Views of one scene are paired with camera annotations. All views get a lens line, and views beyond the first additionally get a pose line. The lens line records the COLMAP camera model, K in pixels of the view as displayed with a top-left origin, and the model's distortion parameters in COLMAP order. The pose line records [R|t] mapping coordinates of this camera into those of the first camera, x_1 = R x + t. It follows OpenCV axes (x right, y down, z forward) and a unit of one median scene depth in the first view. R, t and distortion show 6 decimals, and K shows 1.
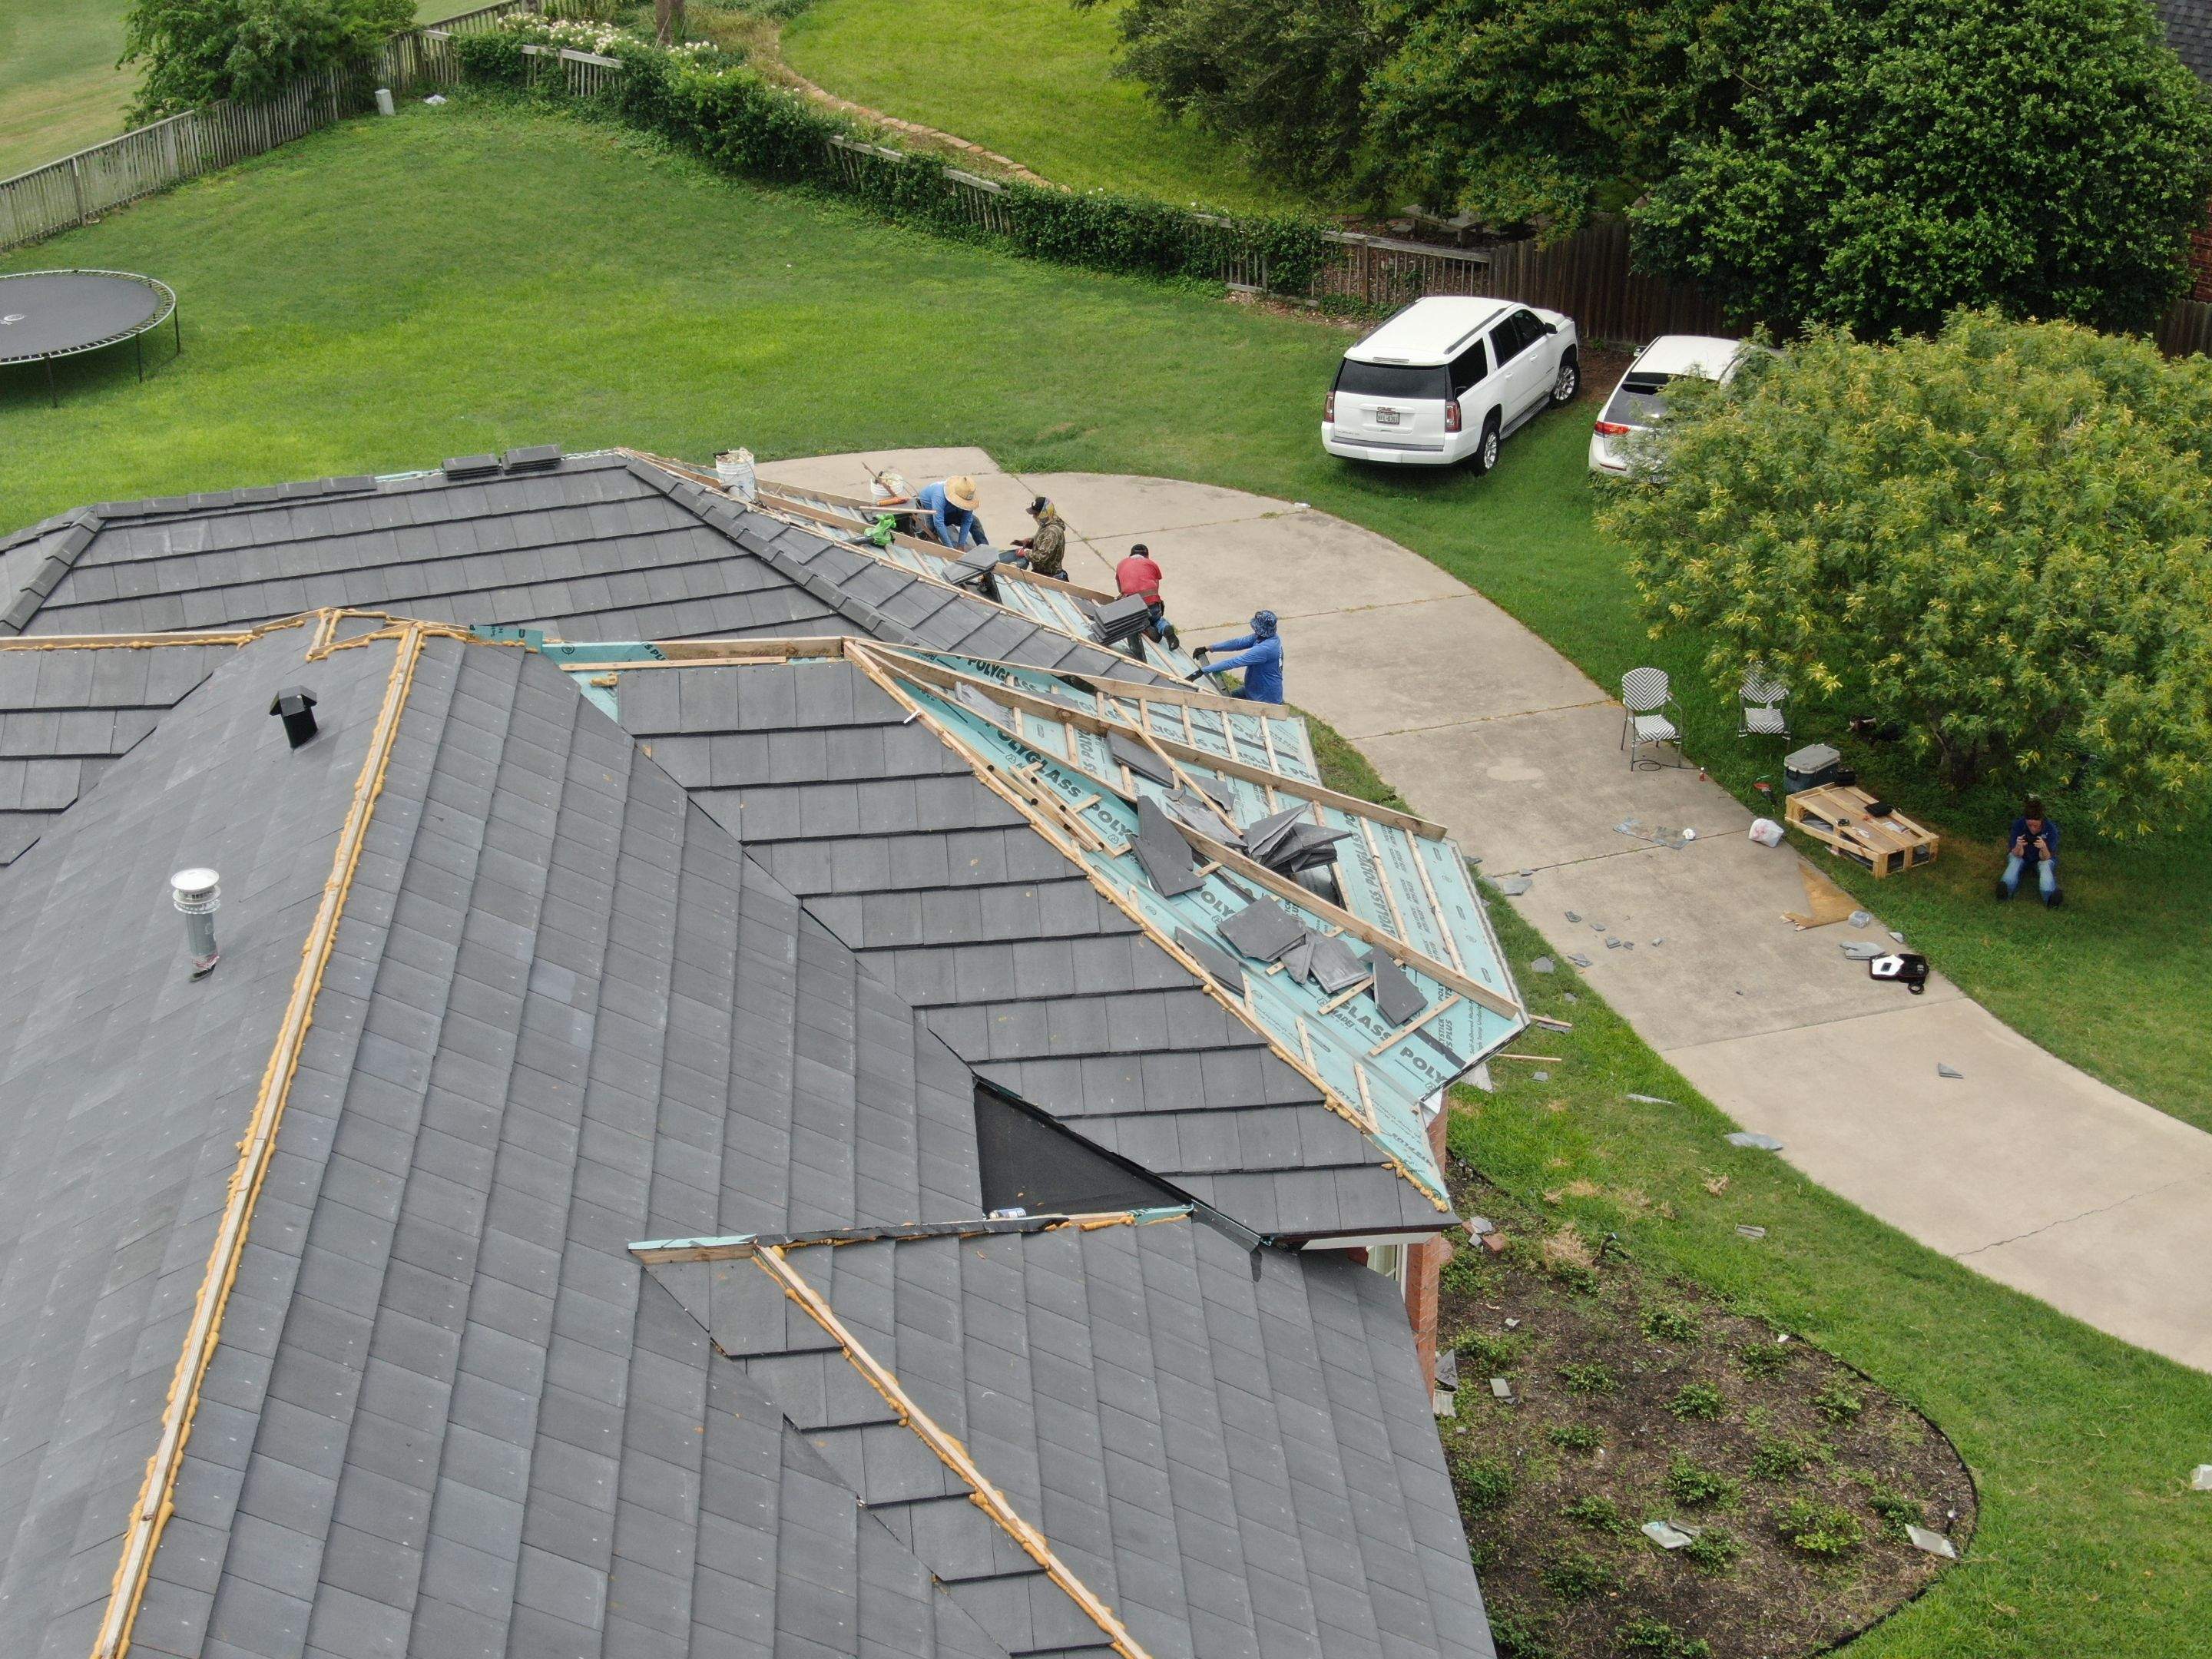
lens RADIAL K [[3138.9, 0, 1103.1], [0, 3138.9, 827.6], [0, 0, 1]] dist [0.363189, -2.041482]
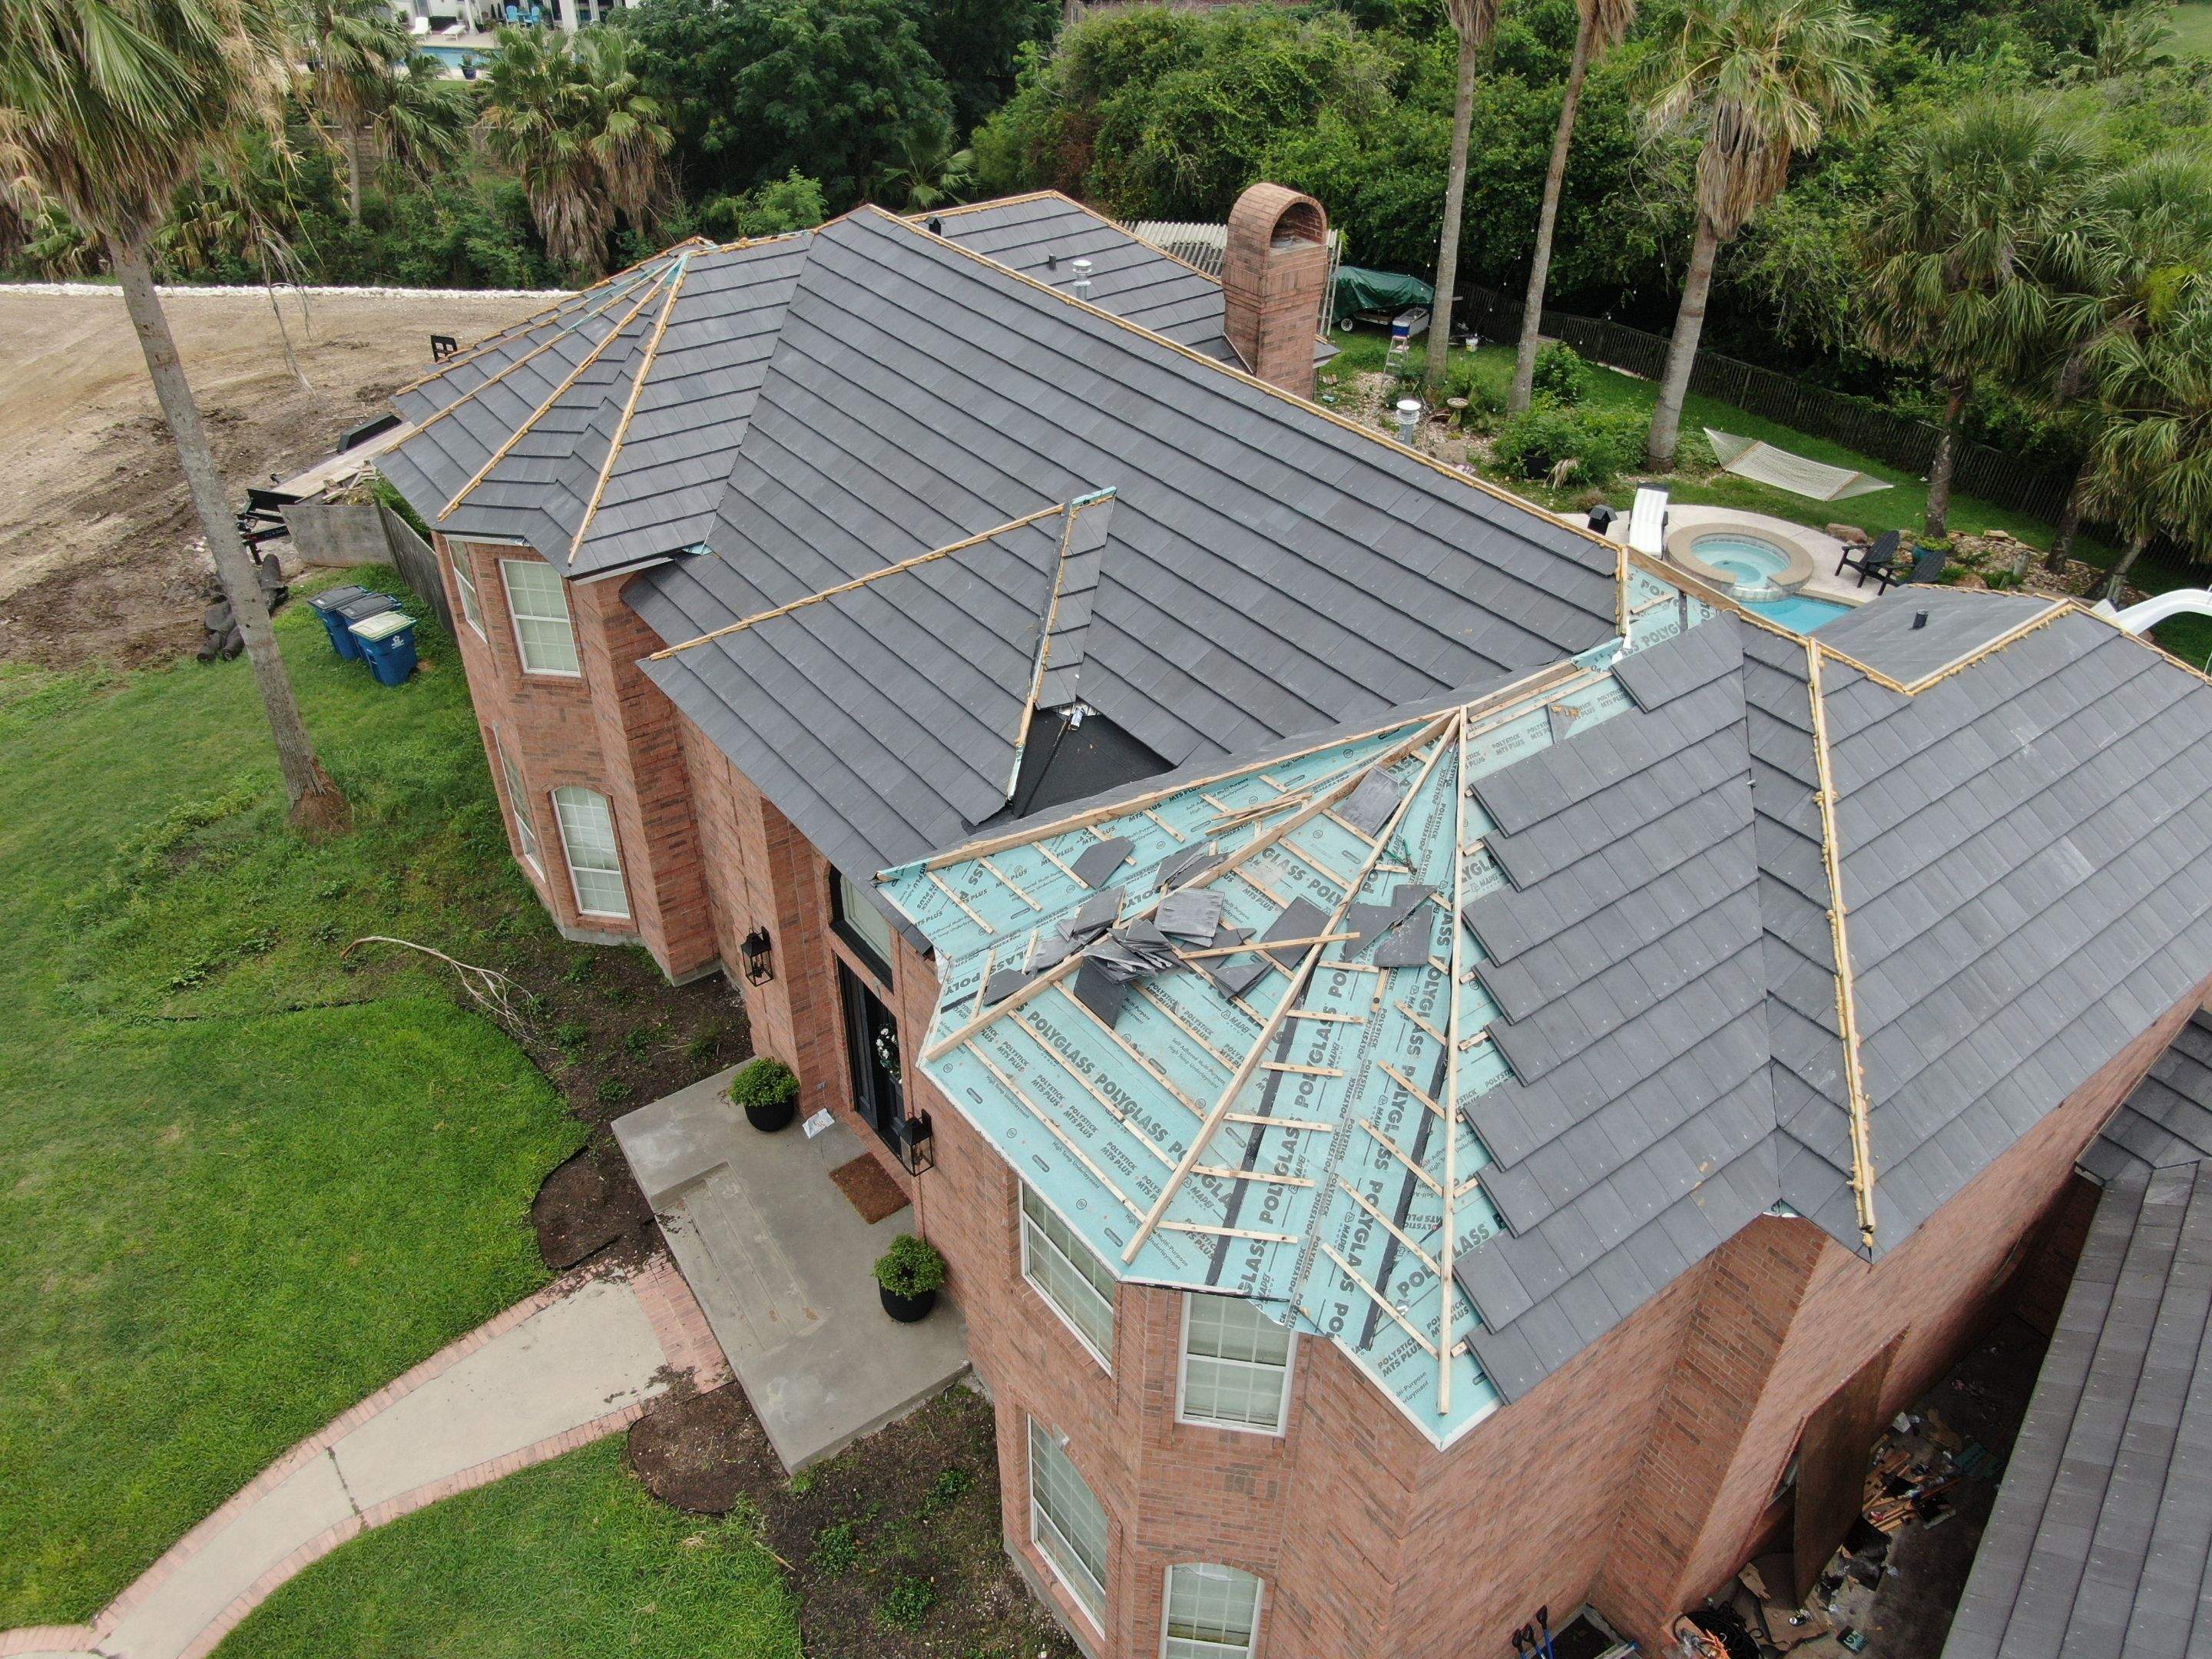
lens RADIAL K [[1589.6, 0, 1110.5], [0, 1589.6, 832.5], [0, 0, 1]] dist [-0.013575, 0.005581]
pose [[-0.841914, 0.309688, -0.441899, 0.223068], [-0.257673, 0.488796, 0.833477, -0.360051], [0.474116, 0.815581, -0.331725, 0.832208]]
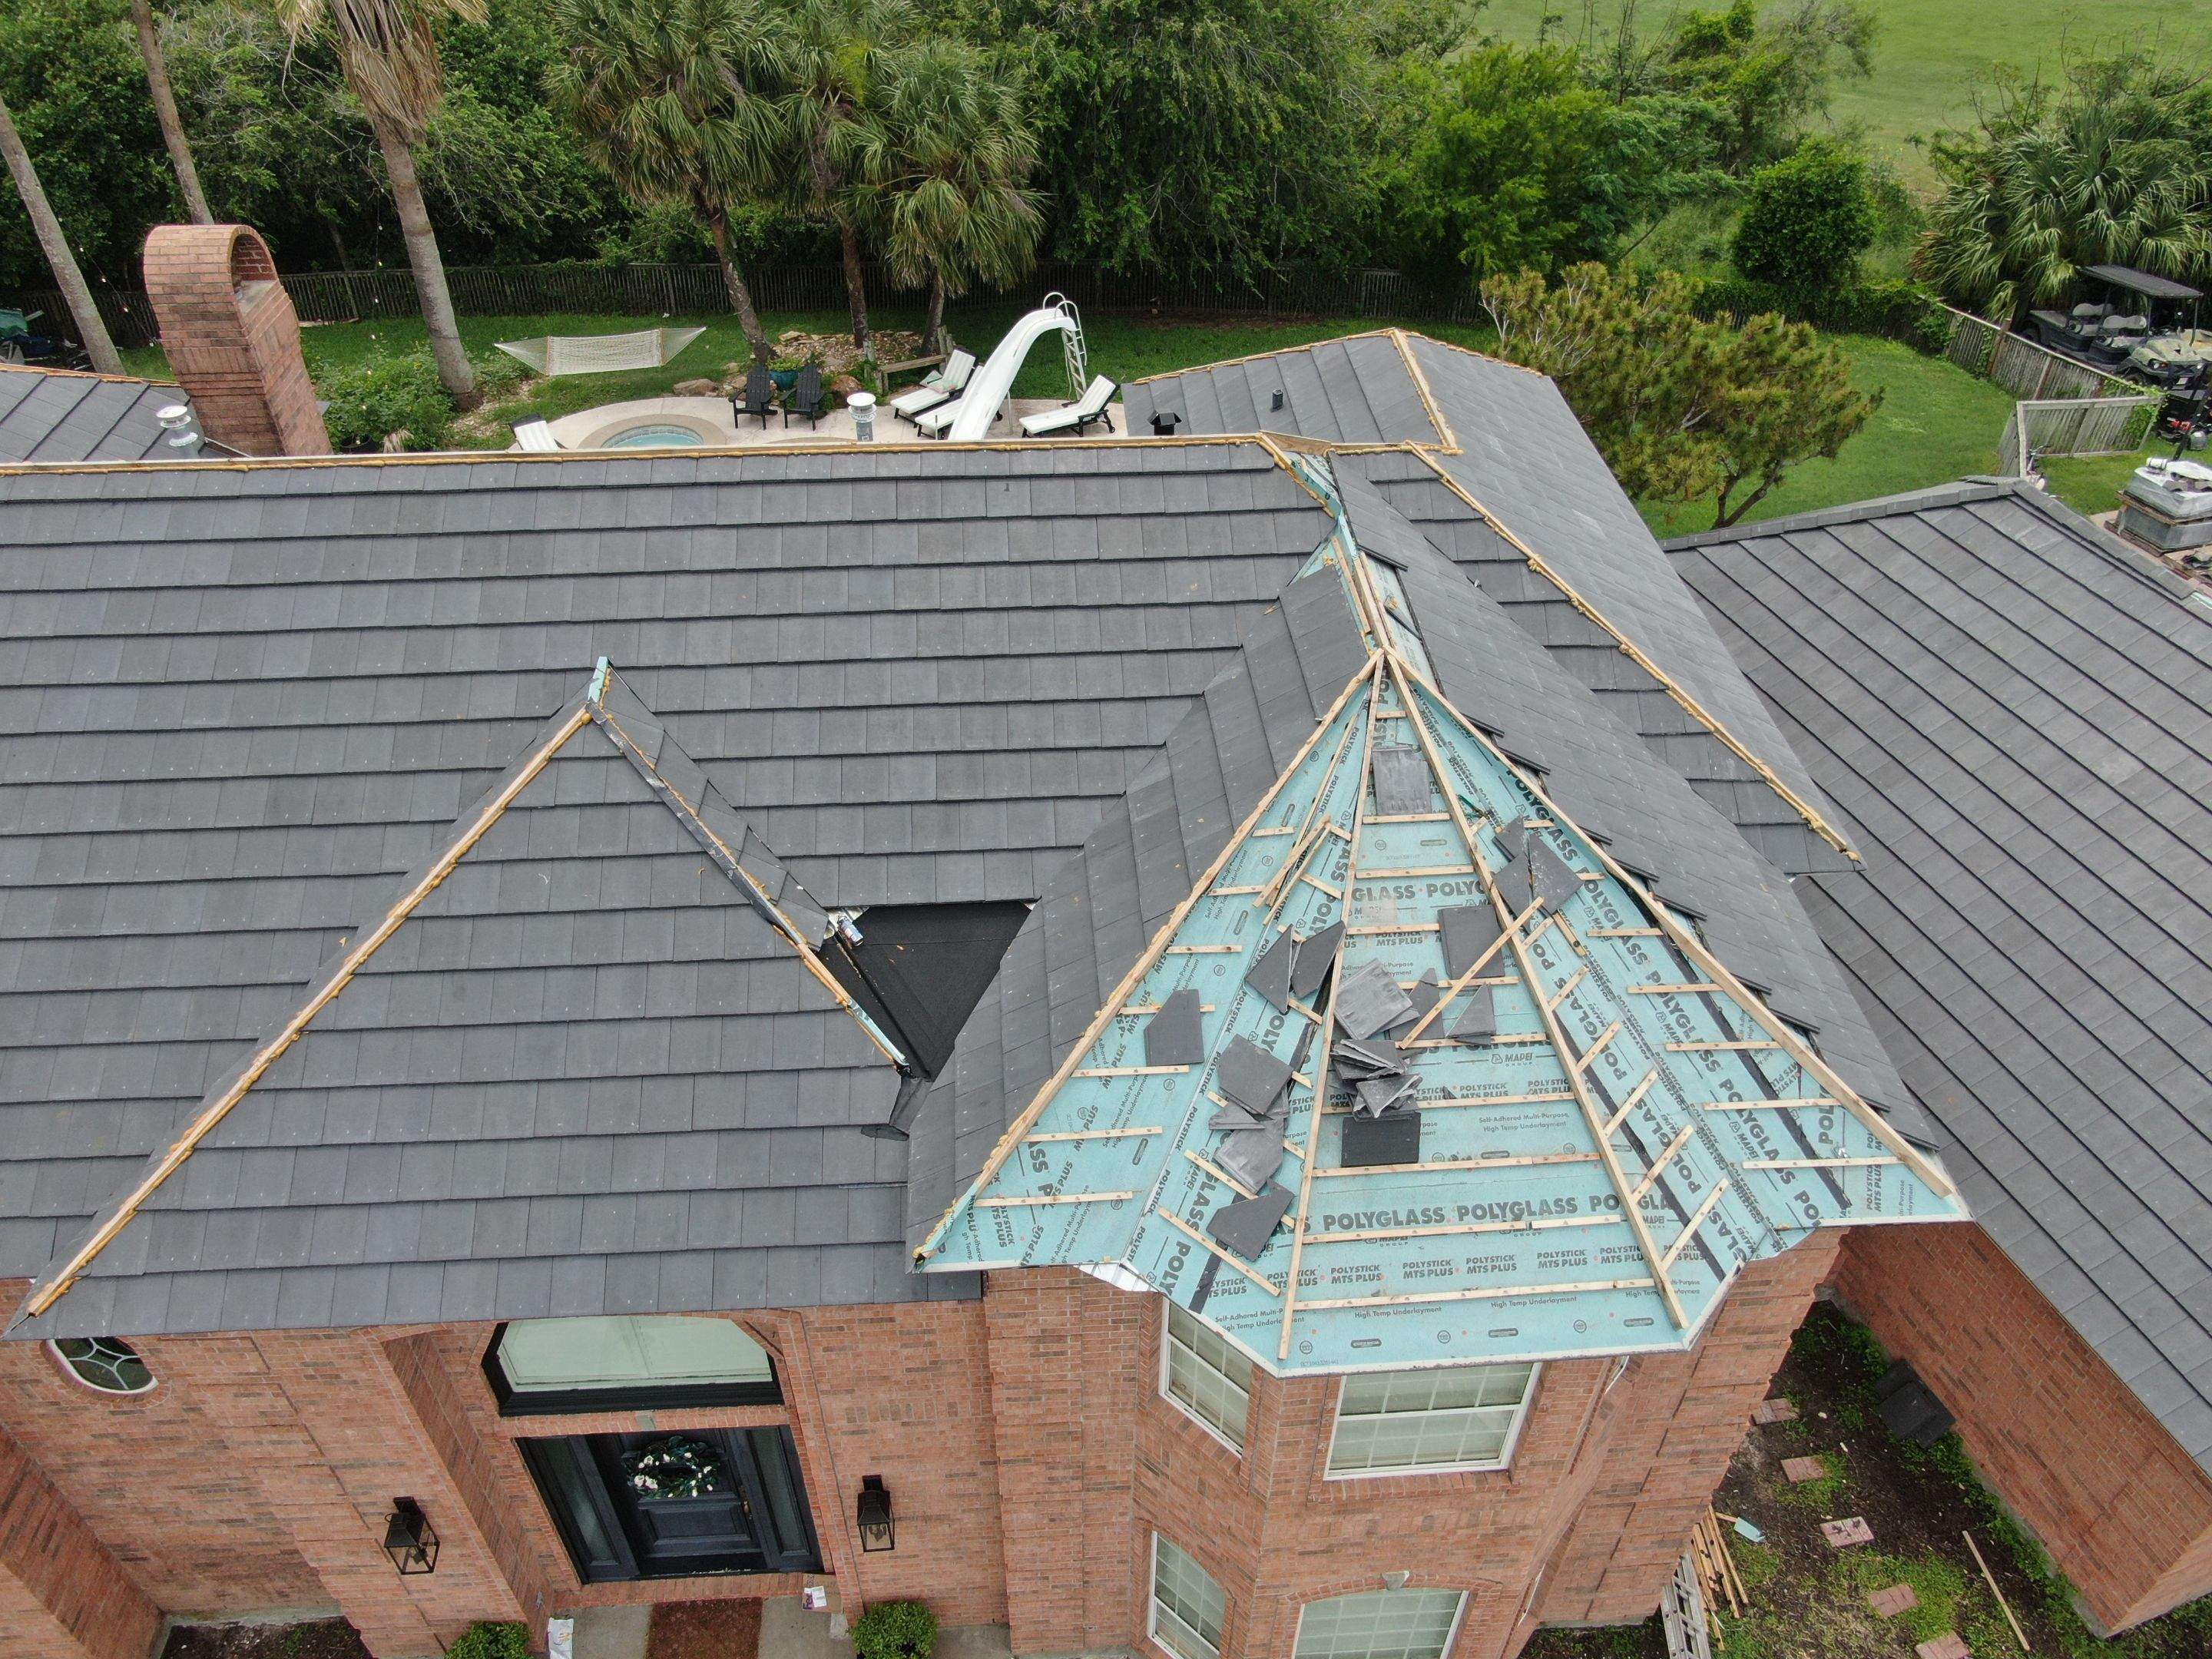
lens RADIAL K [[1590.7, 0, 1107.2], [0, 1590.7, 832.4], [0, 0, 1]] dist [-0.017240, 0.011084]
pose [[-0.011696, 0.645216, -0.763911, 0.278165], [-0.459967, 0.674866, 0.577049, -0.209648], [0.887859, 0.358123, 0.288885, 0.546411]]
